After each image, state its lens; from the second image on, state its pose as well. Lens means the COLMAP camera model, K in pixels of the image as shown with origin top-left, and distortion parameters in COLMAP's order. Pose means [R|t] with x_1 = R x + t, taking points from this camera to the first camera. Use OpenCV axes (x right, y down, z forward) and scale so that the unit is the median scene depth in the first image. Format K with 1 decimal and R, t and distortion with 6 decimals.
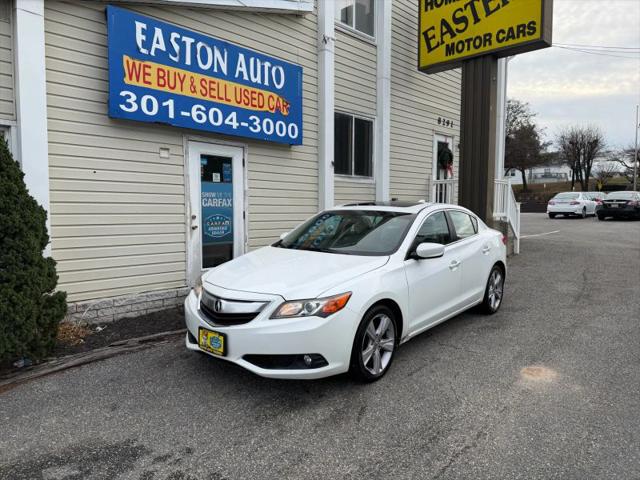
lens RADIAL K [[445.0, 0, 318.7], [0, 445.0, 239.7], [0, 0, 1]] dist [0.066431, -0.100375]
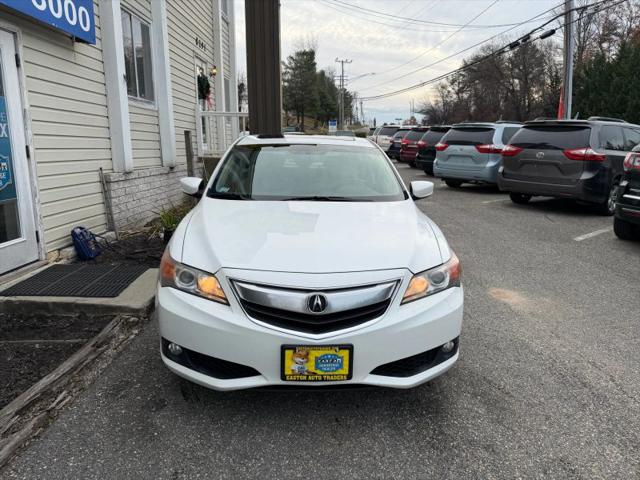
lens RADIAL K [[447.8, 0, 321.8], [0, 447.8, 236.7], [0, 0, 1]] dist [0.030461, -0.040336]
pose [[0.731451, -0.132383, 0.668920, -0.316598], [0.045764, 0.988293, 0.145546, -0.013278], [-0.680356, -0.075847, 0.728946, 0.297478]]
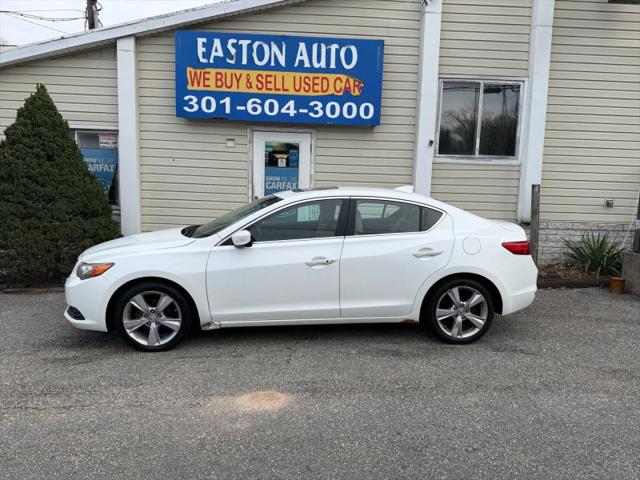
lens RADIAL K [[446.3, 0, 322.1], [0, 446.3, 237.4], [0, 0, 1]] dist [0.146791, -0.279682]
pose [[0.713539, 0.096880, -0.693885, 0.631187], [-0.079048, 0.995202, 0.057663, -0.027811], [0.696142, 0.013705, 0.717774, 0.279637]]
